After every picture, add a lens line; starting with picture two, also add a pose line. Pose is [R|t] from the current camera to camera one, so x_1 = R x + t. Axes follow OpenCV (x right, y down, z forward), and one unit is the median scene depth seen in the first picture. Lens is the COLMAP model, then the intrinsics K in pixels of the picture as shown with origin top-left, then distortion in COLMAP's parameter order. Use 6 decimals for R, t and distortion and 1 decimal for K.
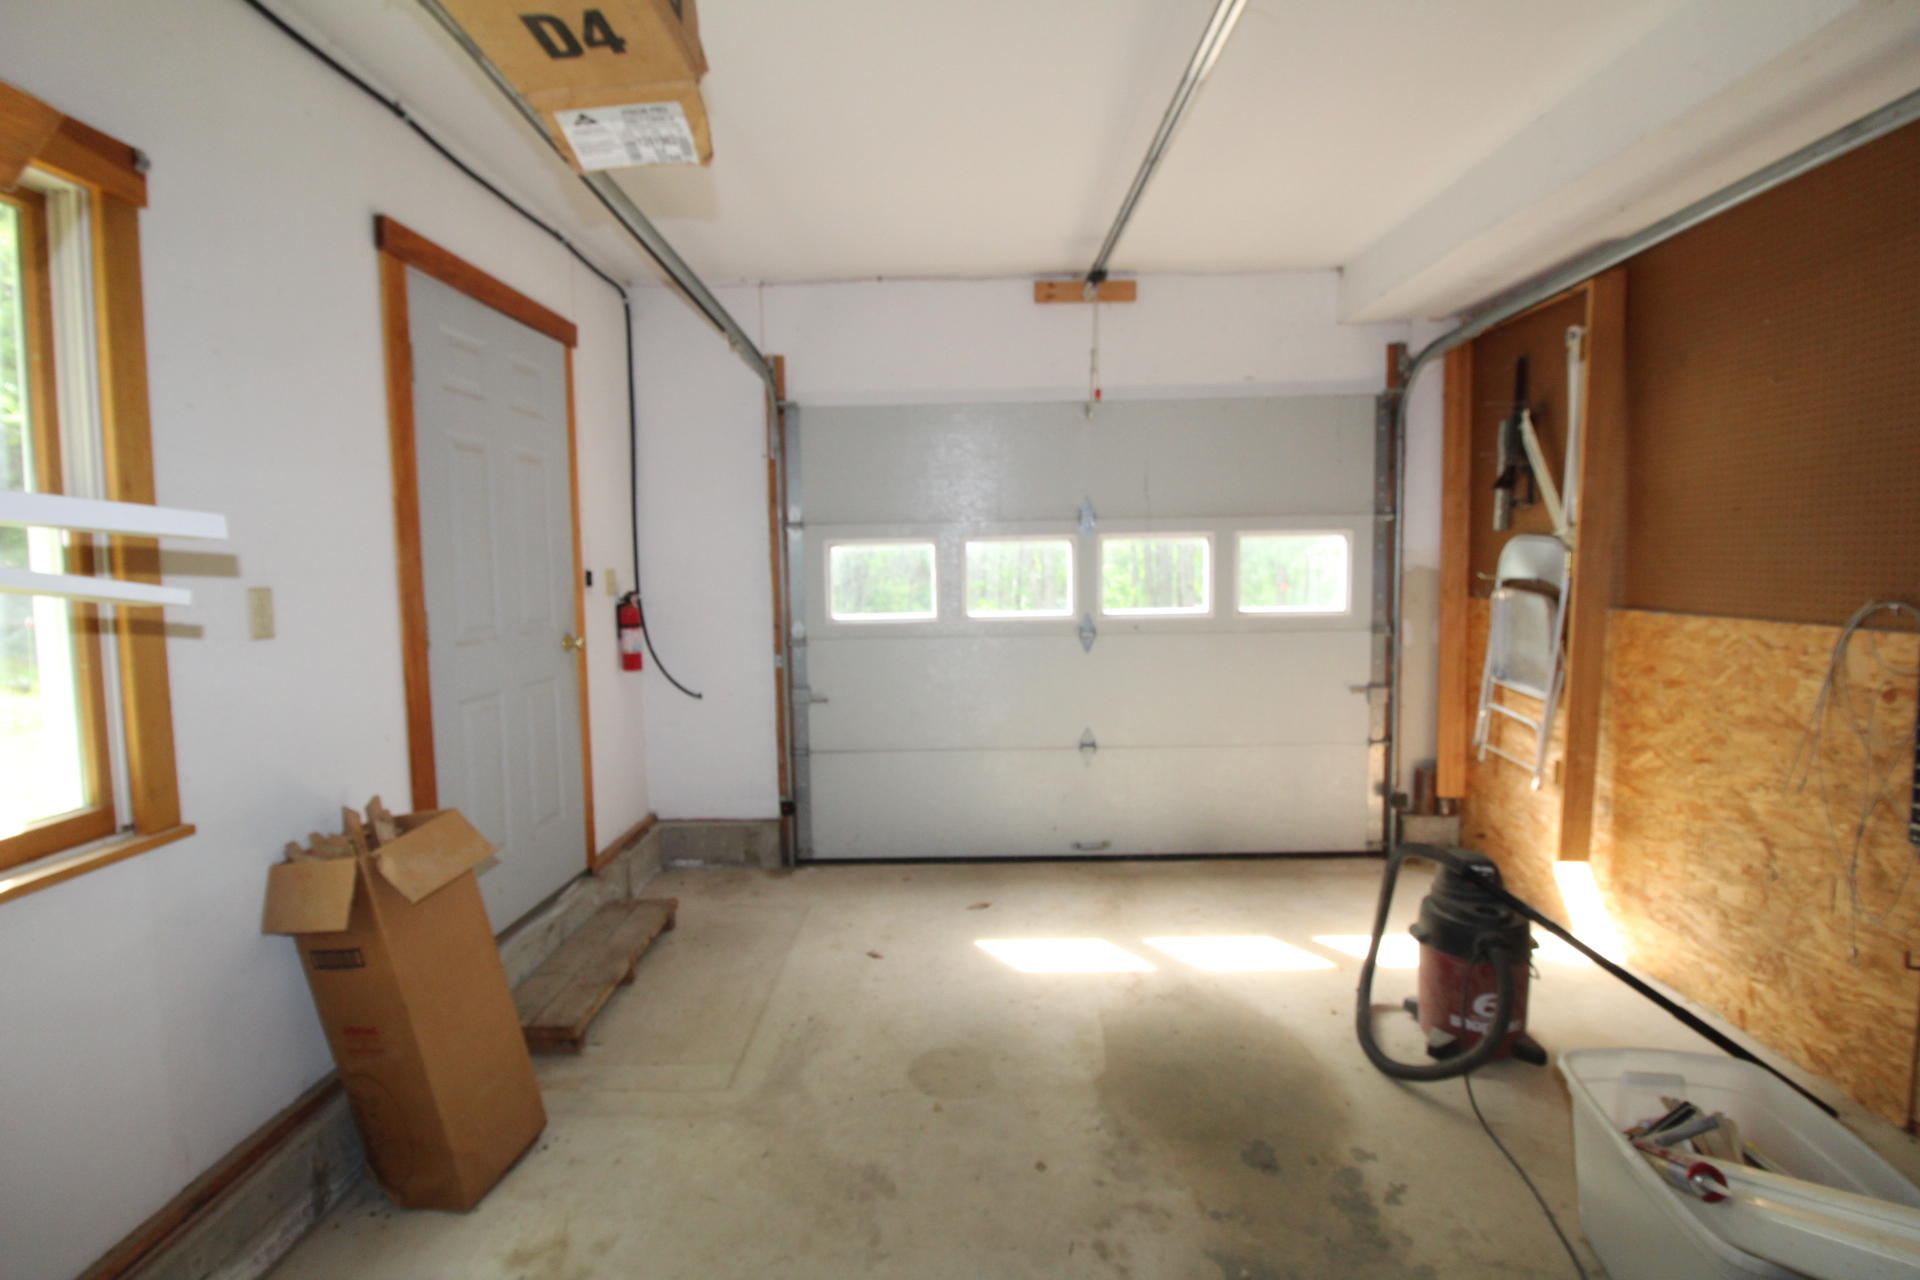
lens RADIAL K [[900.7, 0, 947.6], [0, 900.7, 627.1], [0, 0, 1]] dist [-0.010256, -0.008066]
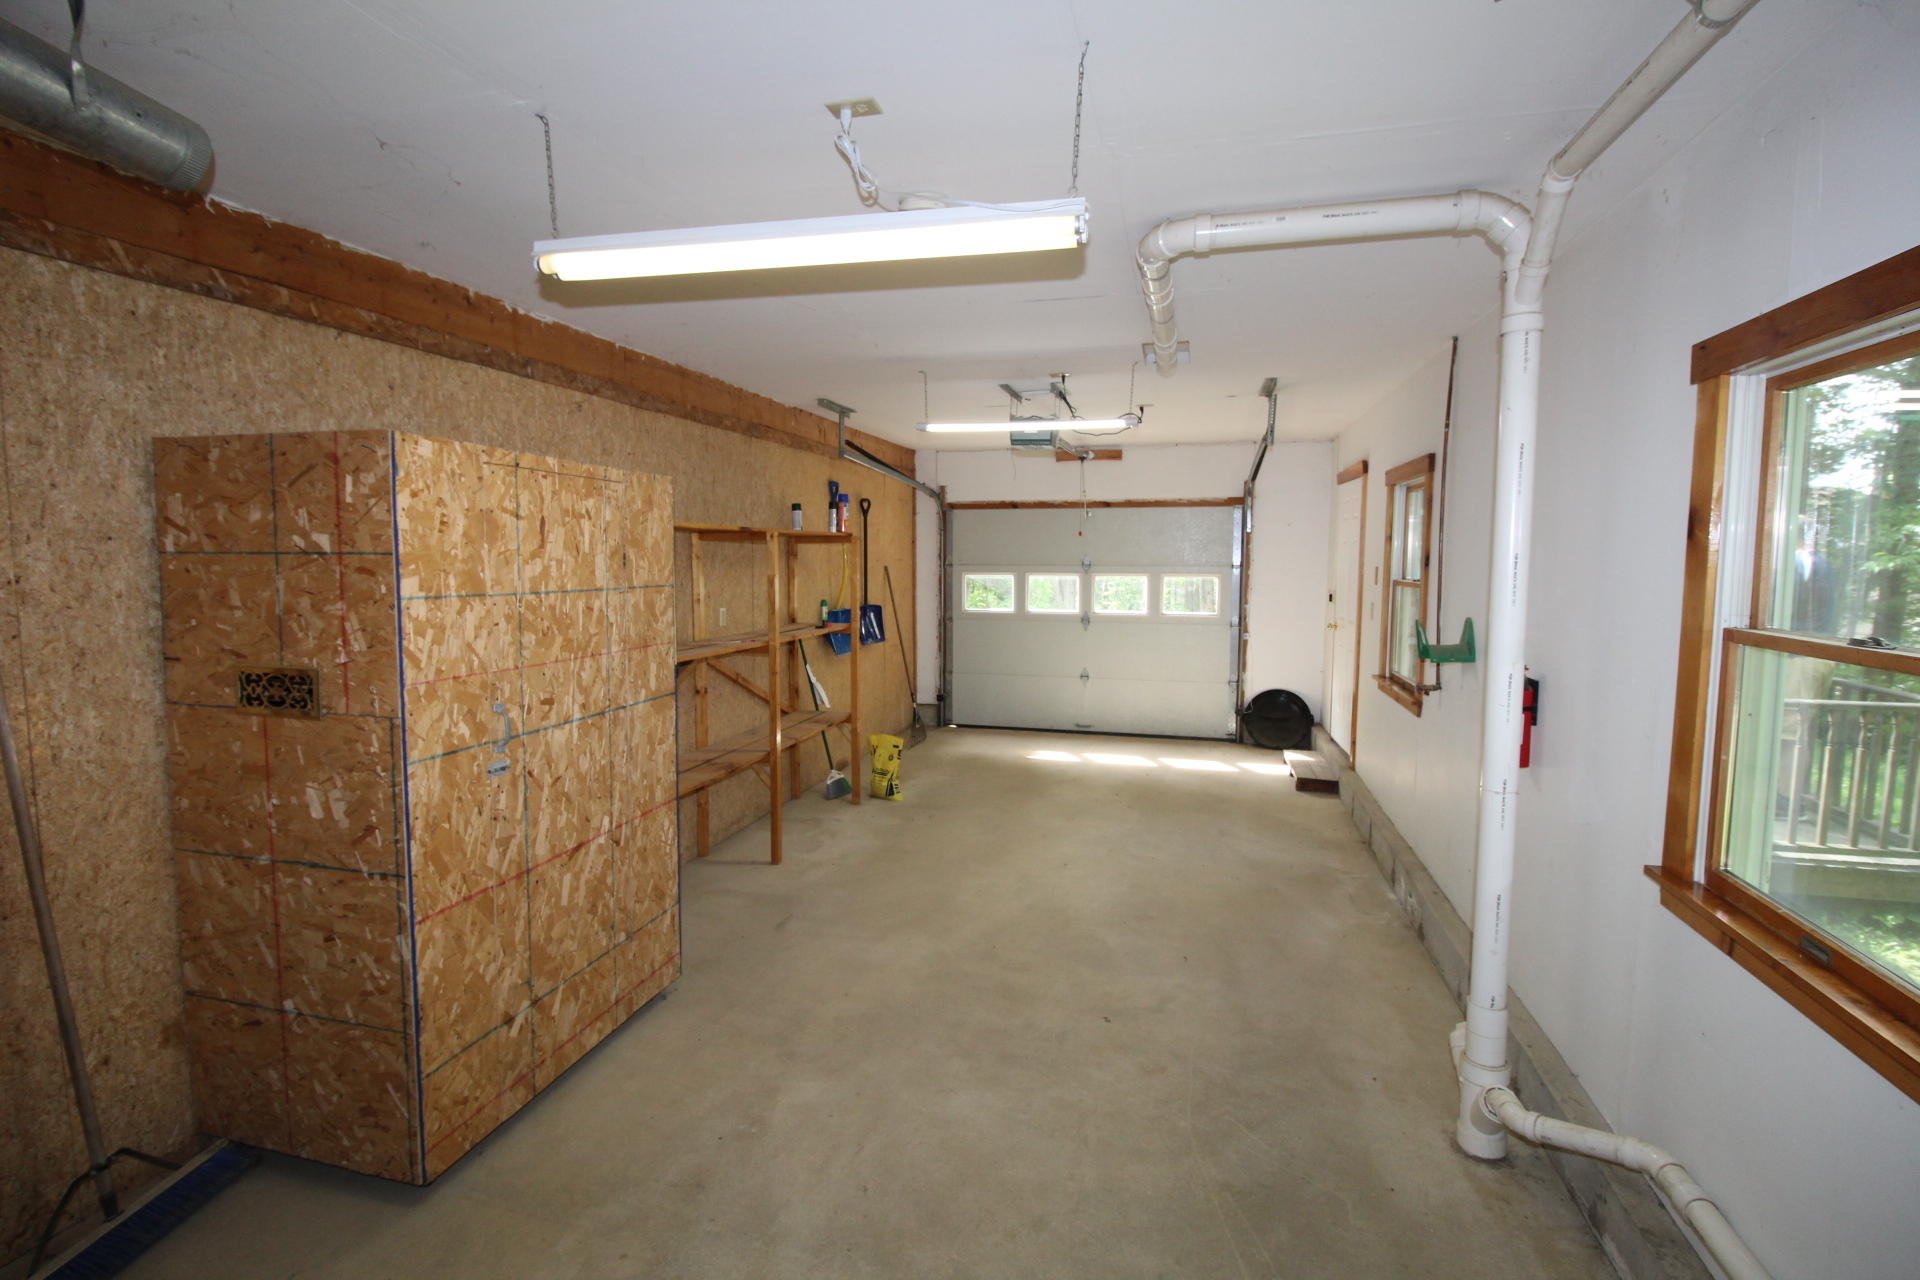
lens RADIAL K [[900.7, 0, 951.3], [0, 900.7, 636.8], [0, 0, 1]] dist [-0.010256, -0.008066]
pose [[0.964768, 0.043305, -0.259514, 0.389518], [-0.038609, 0.998986, 0.023168, 0.006379], [0.260254, -0.012332, 0.965461, -1.039112]]
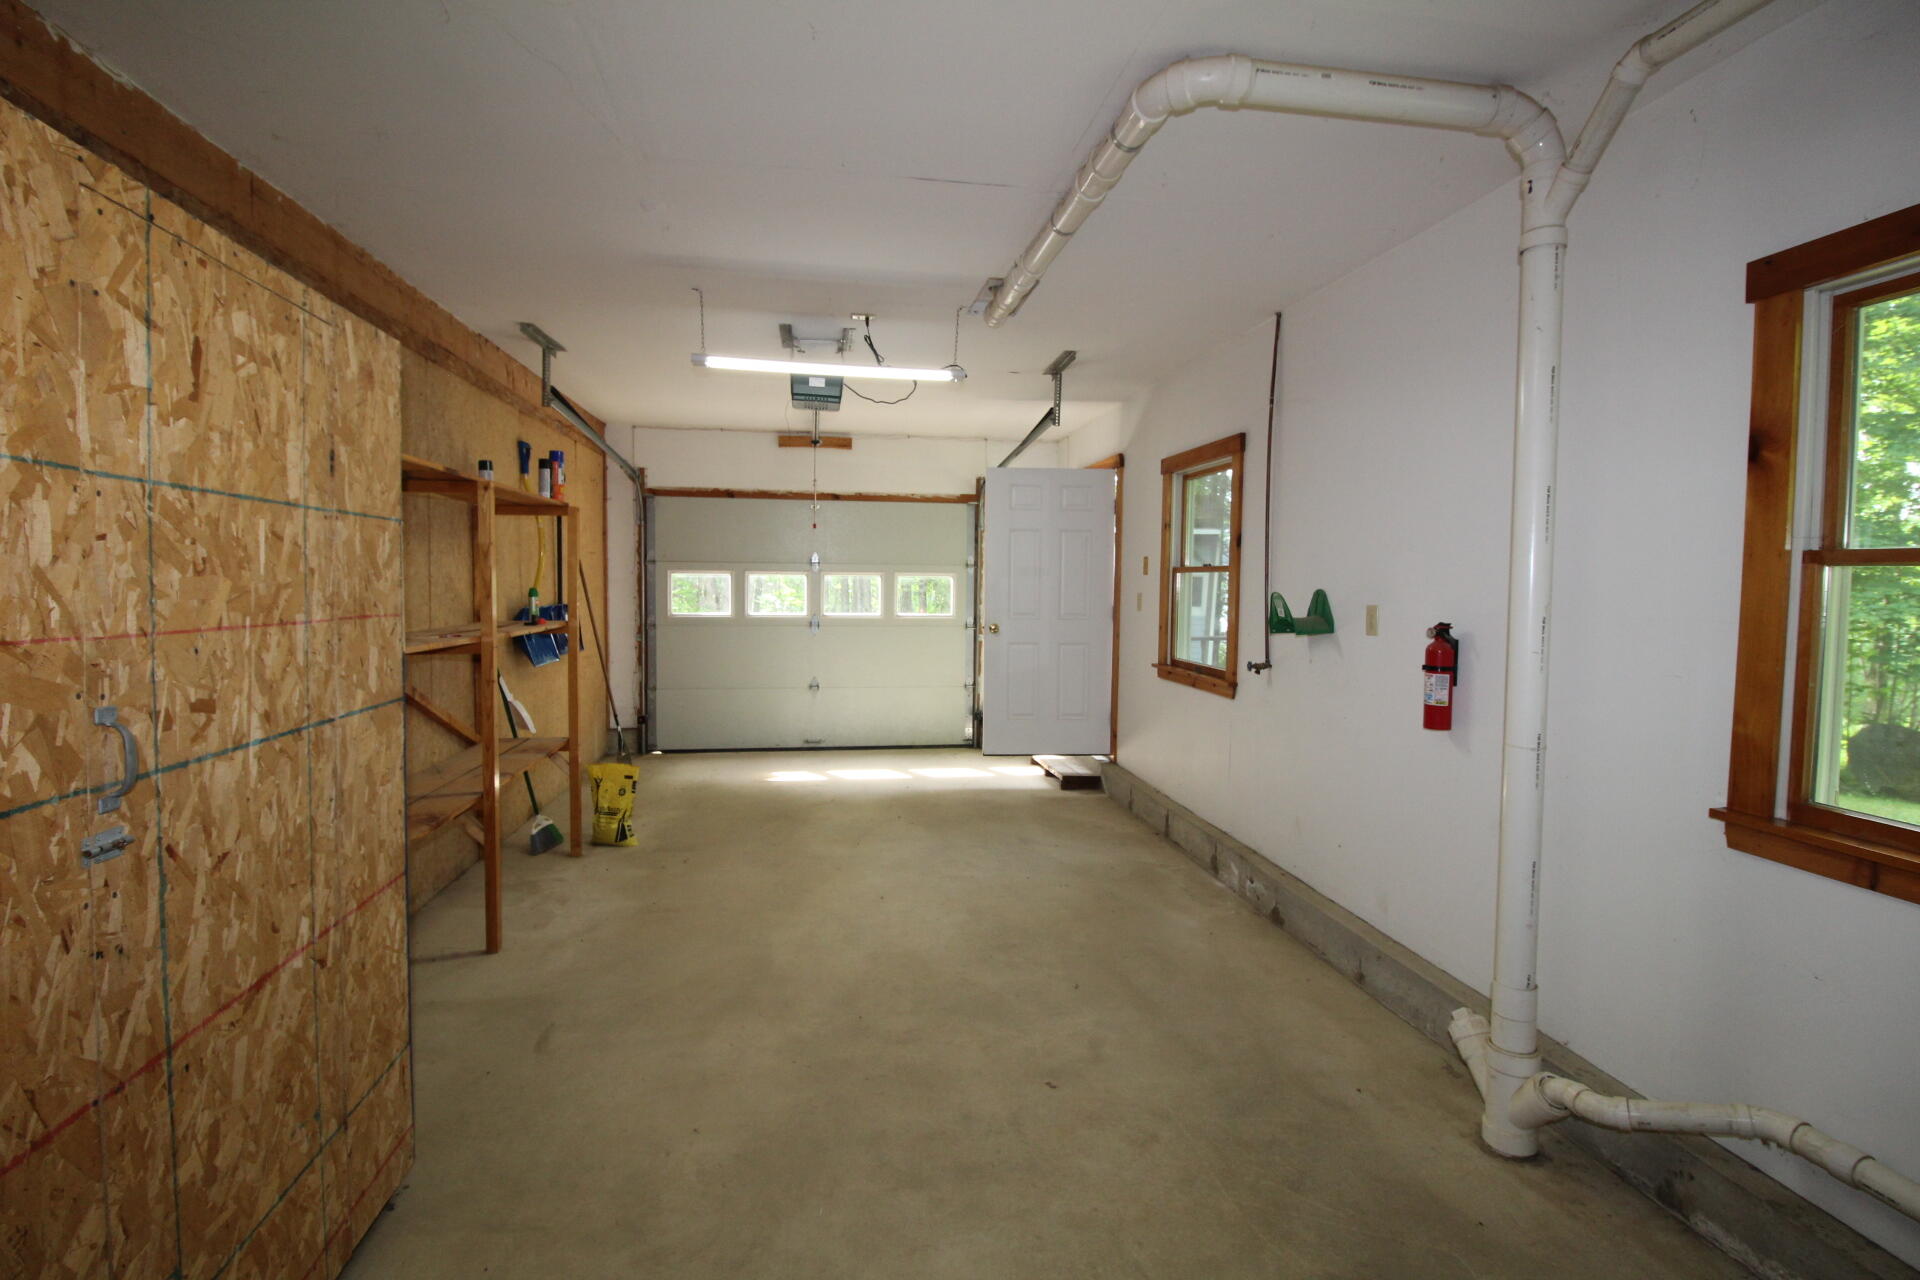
lens RADIAL K [[900.7, 0, 963.4], [0, 900.7, 633.1], [0, 0, 1]] dist [-0.010256, -0.008066]
pose [[0.987203, 0.018371, 0.158410, 0.164100], [-0.015339, 0.999675, -0.020340, 0.055249], [-0.158732, 0.017650, 0.987164, -0.855438]]
